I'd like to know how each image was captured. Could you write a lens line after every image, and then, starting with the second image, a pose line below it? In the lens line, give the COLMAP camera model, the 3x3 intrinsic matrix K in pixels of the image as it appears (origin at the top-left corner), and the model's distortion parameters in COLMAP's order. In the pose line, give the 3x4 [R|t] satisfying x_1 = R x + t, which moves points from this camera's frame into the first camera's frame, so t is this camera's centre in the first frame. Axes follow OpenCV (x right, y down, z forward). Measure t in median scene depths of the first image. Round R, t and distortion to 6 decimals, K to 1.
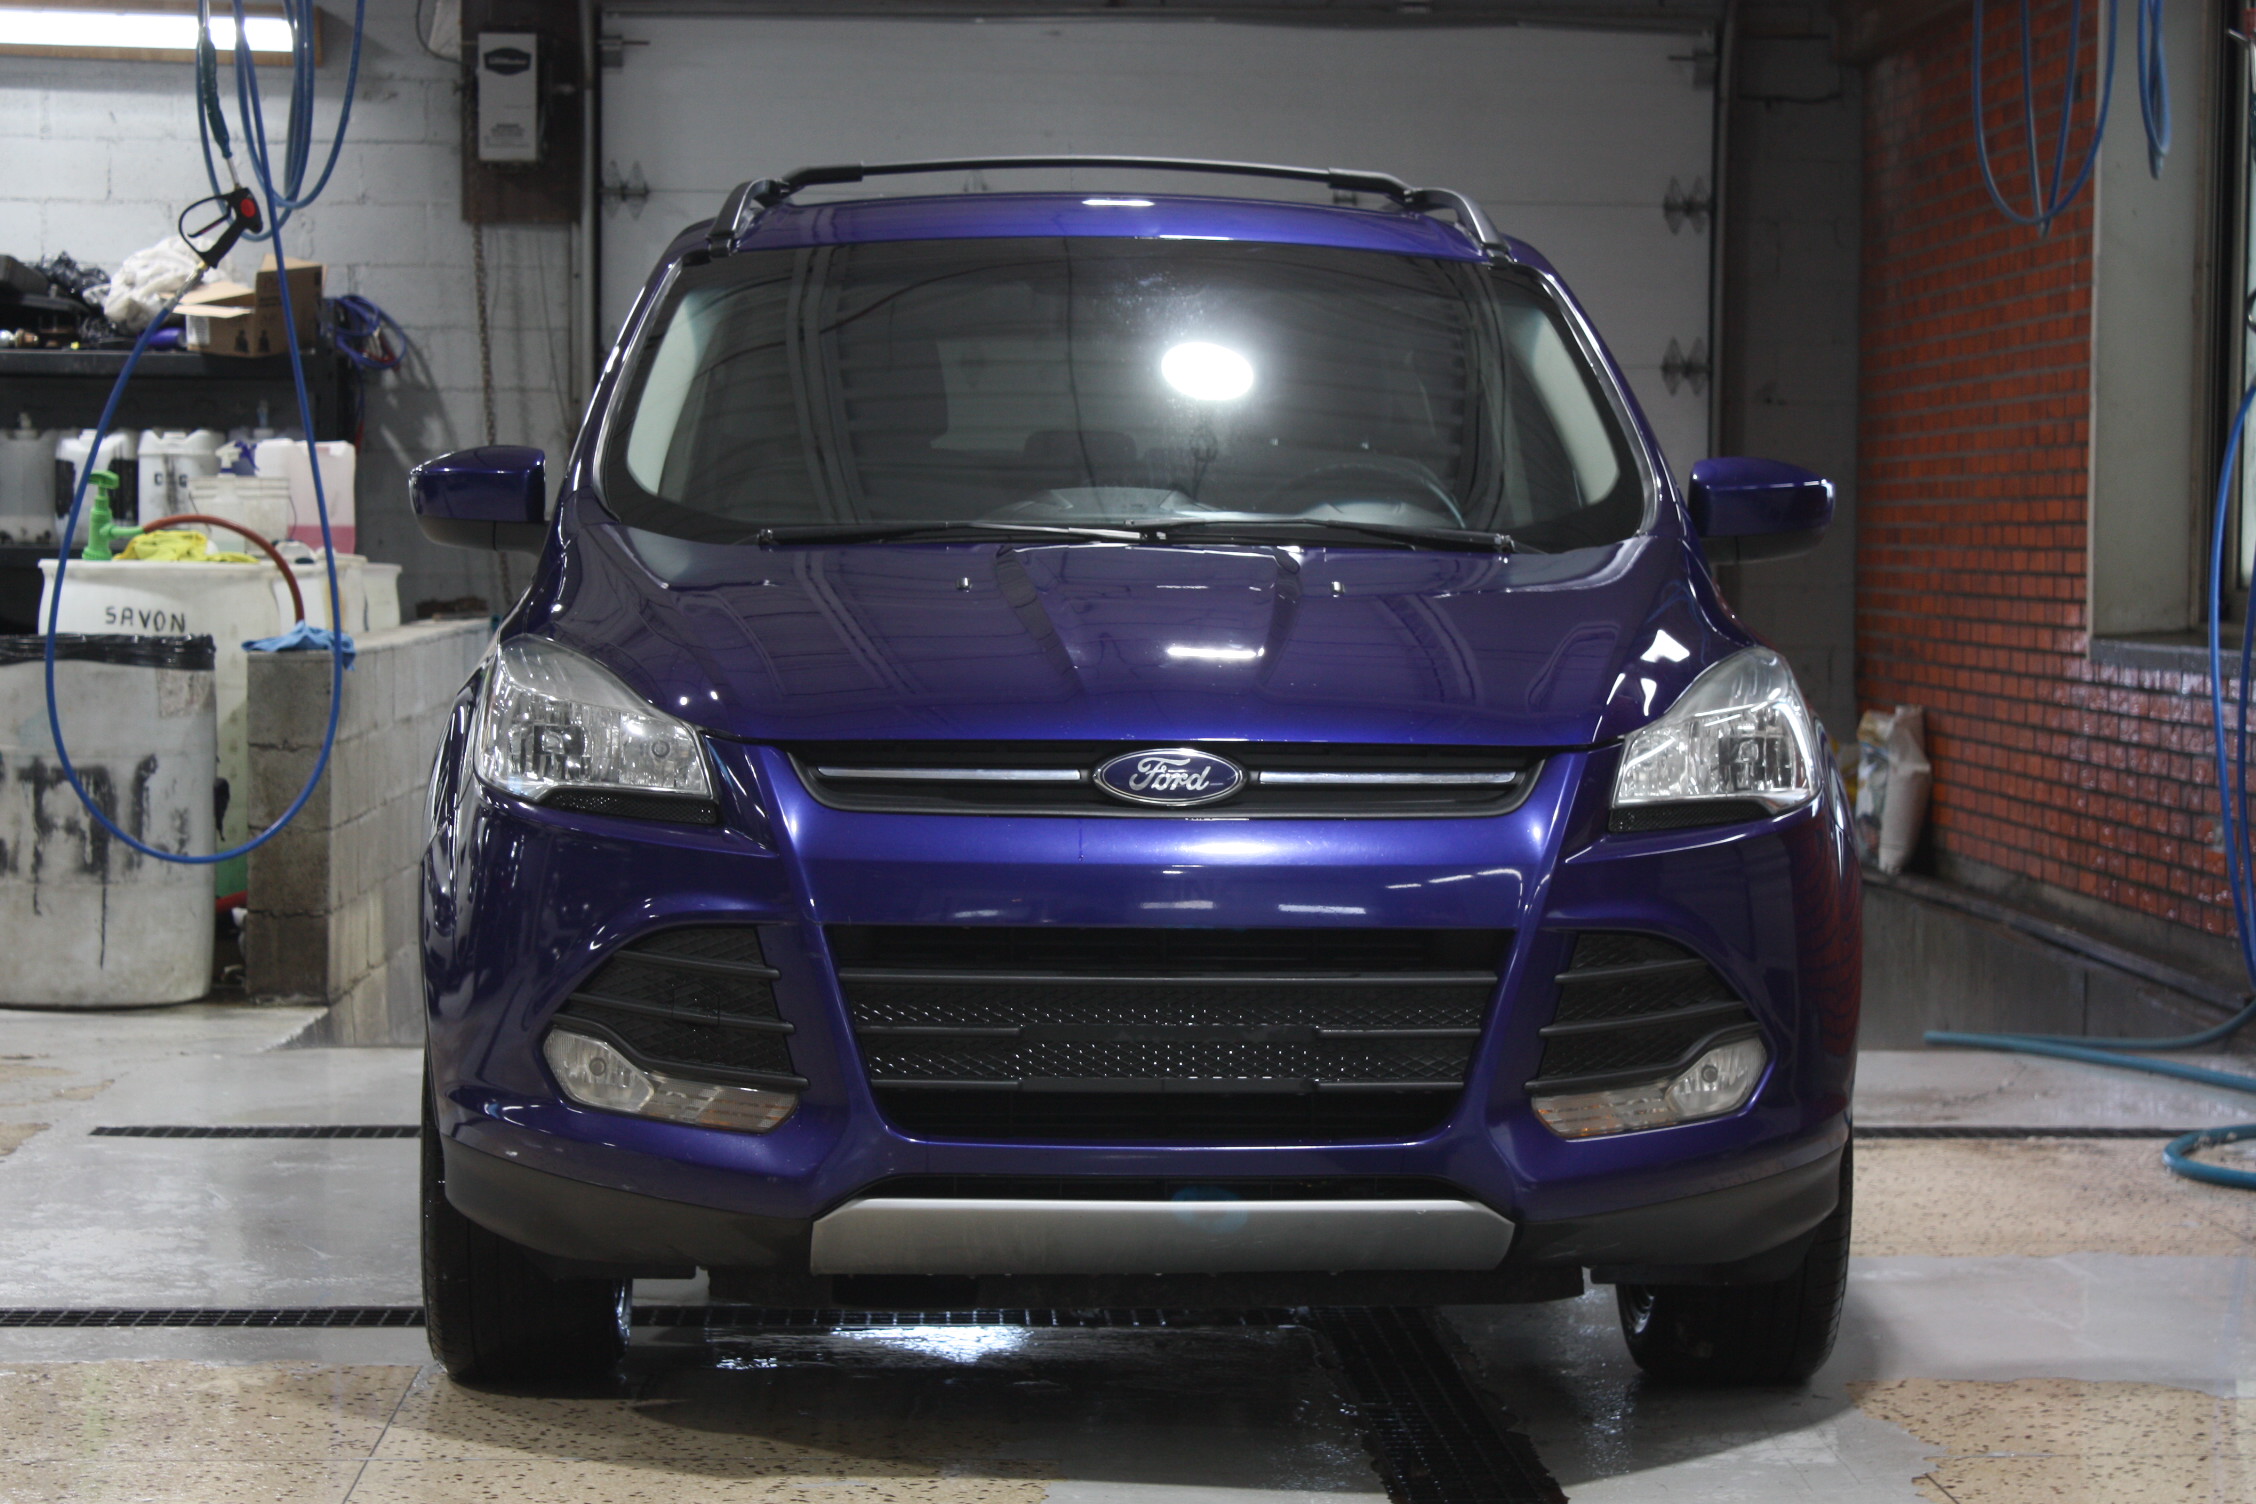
lens RADIAL K [[5290.1, 0, 1128.1], [0, 5290.1, 749.5], [0, 0, 1]] dist [-0.024801, 0.000000]
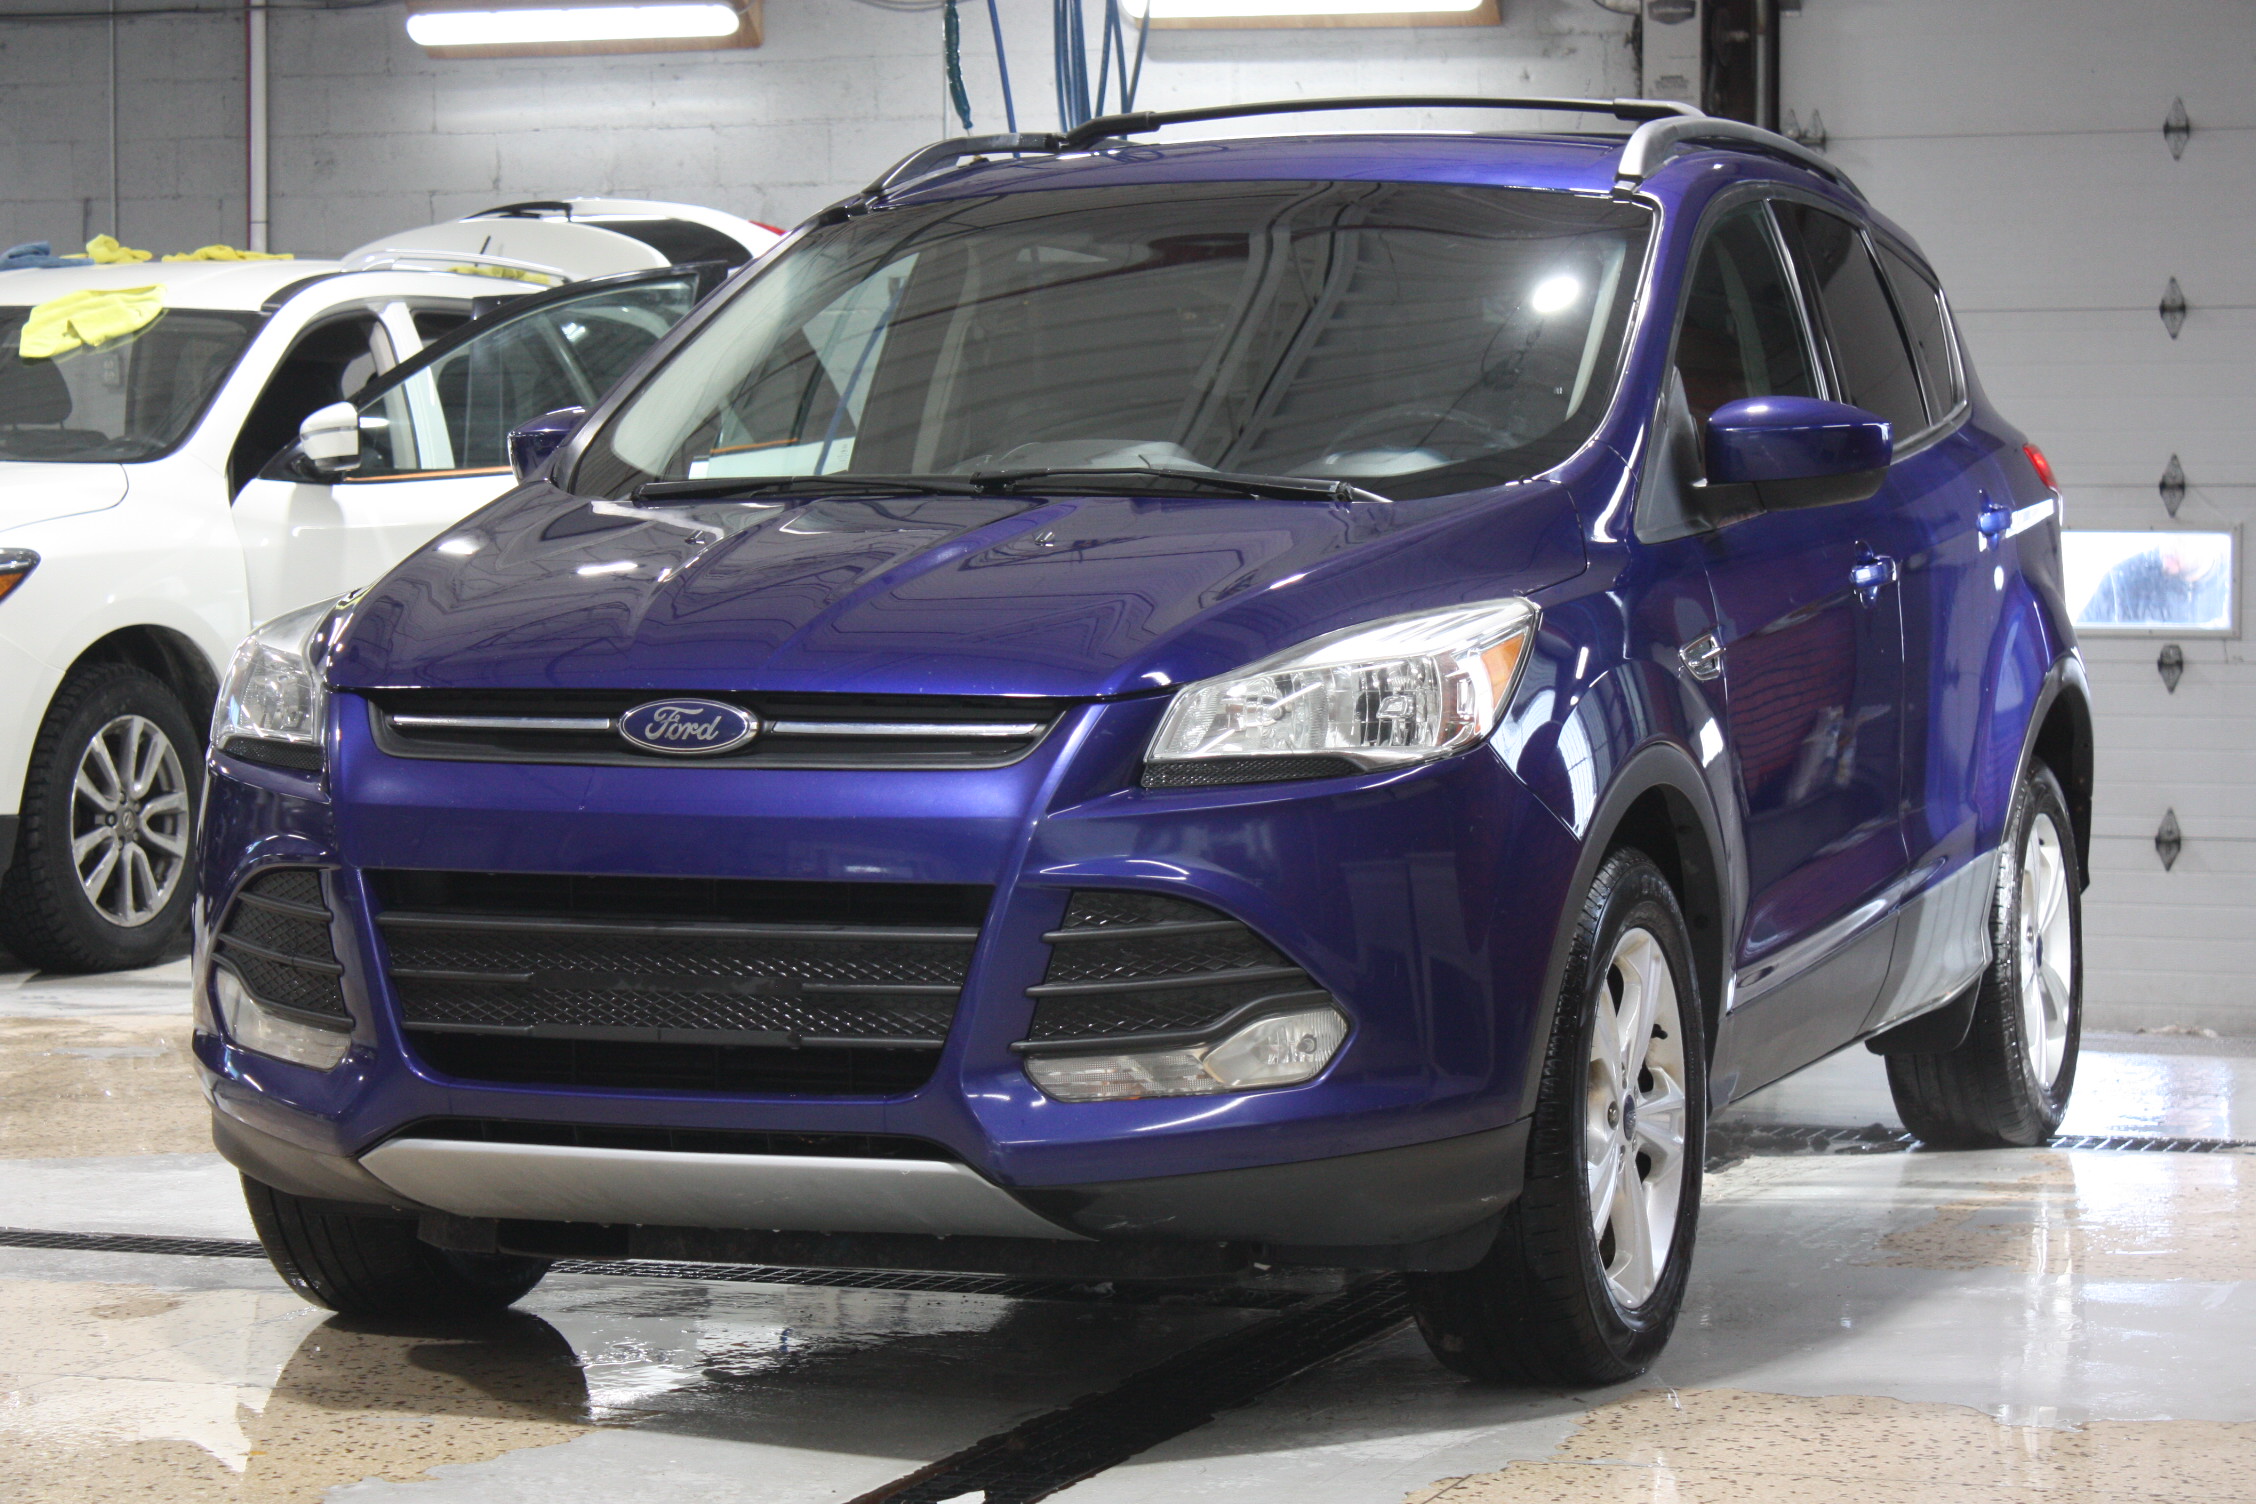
lens RADIAL K [[5554.1, 0, 1128.3], [0, 5554.1, 751.9], [0, 0, 1]] dist [0.172816, 0.000000]
pose [[0.914790, 0.006467, -0.403878, 0.498348], [-0.005897, 0.999979, 0.002654, 0.006628], [0.403886, -0.000046, 0.914809, 0.075238]]
